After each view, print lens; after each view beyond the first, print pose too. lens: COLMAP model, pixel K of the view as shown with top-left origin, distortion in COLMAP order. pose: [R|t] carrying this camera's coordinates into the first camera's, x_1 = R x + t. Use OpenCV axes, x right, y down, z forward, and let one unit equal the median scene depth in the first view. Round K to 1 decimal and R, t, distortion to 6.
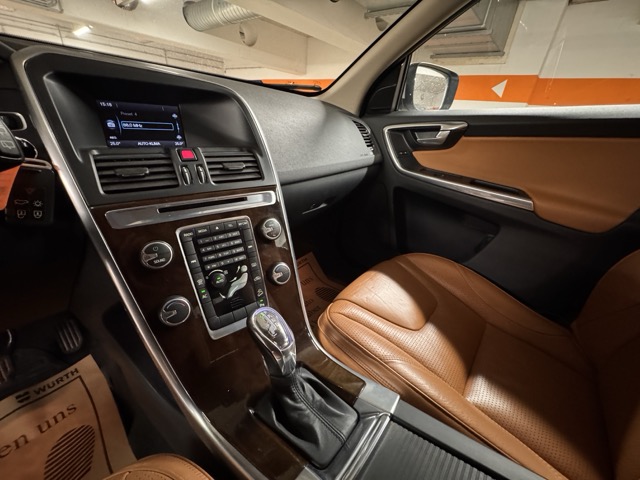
lens RADIAL K [[253.5, 0, 317.5], [0, 253.5, 240.2], [0, 0, 1]] dist [-0.006304, 0.000916]
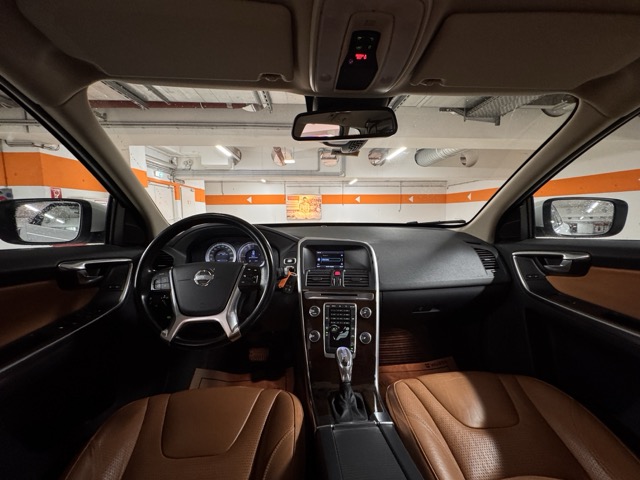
lens RADIAL K [[253.5, 0, 316.8], [0, 253.5, 241.0], [0, 0, 1]] dist [-0.006304, 0.000916]
pose [[0.687555, -0.016091, -0.725954, 0.959455], [-0.254519, 0.930987, -0.261692, 0.046871], [0.680064, 0.364697, 0.636010, -0.671179]]
